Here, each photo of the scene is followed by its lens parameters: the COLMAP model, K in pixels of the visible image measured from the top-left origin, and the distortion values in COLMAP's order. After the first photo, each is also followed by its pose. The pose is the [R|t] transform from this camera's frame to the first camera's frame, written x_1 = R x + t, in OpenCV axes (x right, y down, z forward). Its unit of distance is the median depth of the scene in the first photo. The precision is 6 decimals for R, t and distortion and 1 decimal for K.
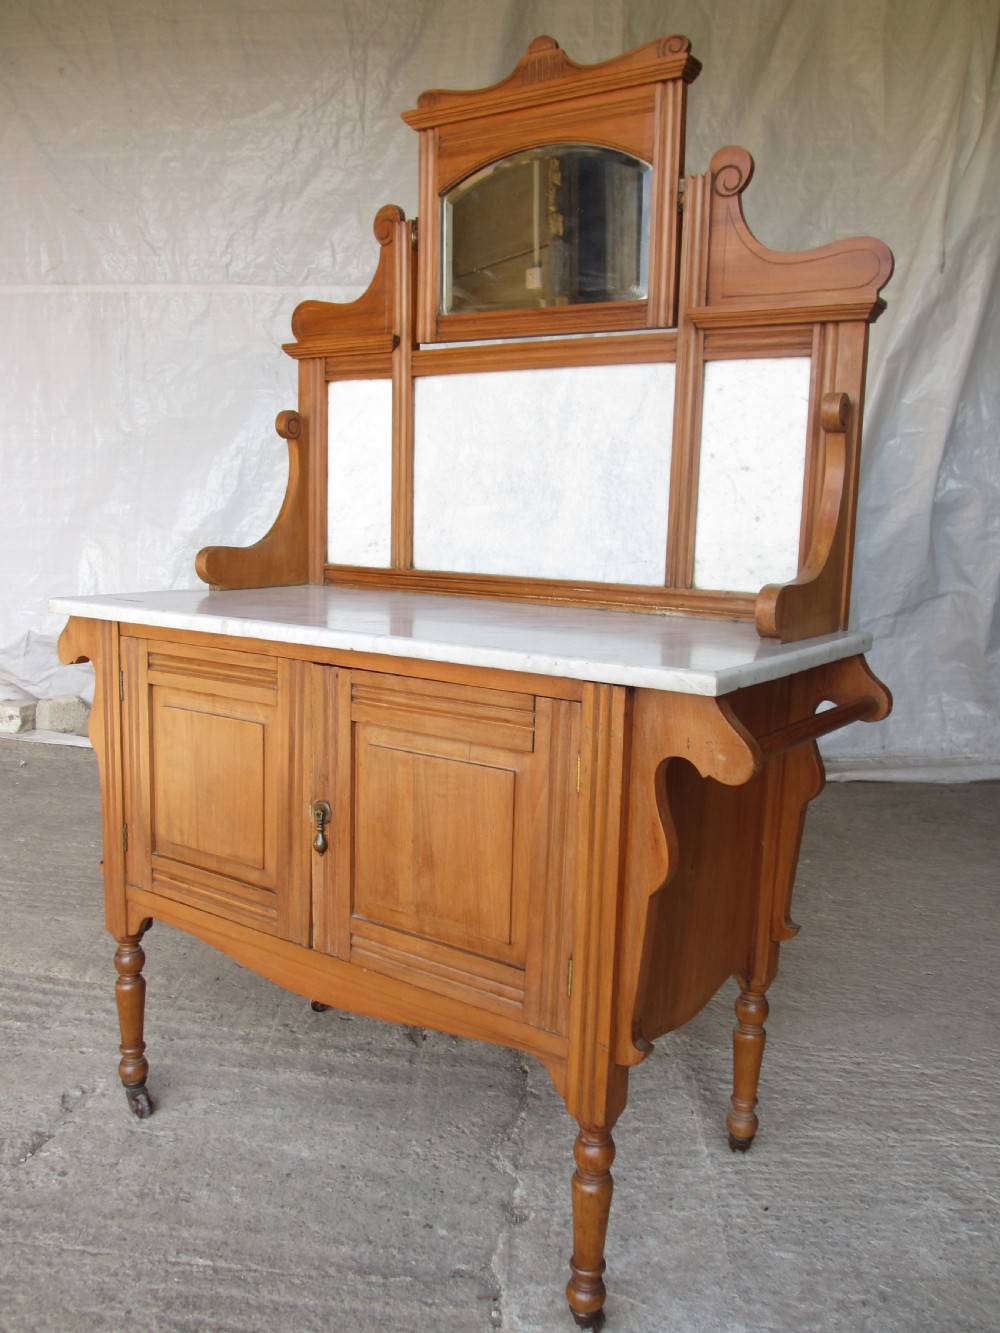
lens RADIAL K [[1097.5, 0, 501.0], [0, 1097.5, 673.9], [0, 0, 1]] dist [-0.052551, 0.010460]
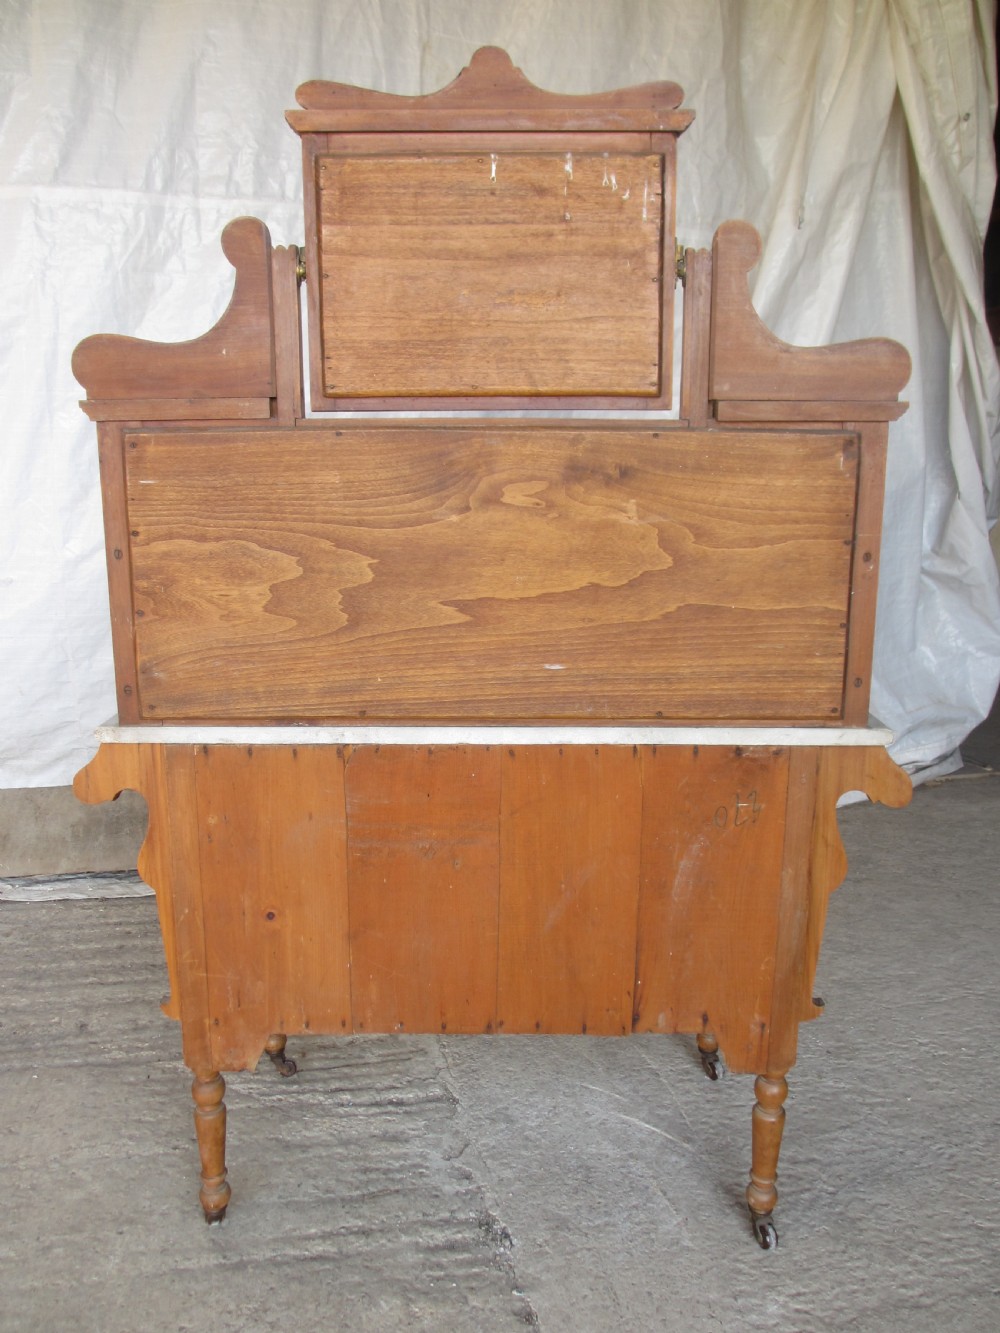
lens RADIAL K [[1089.4, 0, 483.3], [0, 1089.4, 674.2], [0, 0, 1]] dist [-0.071830, 0.016498]
pose [[0.959818, -0.082013, 0.268372, -0.176946], [0.063726, 0.995056, 0.076173, -0.203074], [-0.273292, -0.056009, 0.960299, 0.487359]]
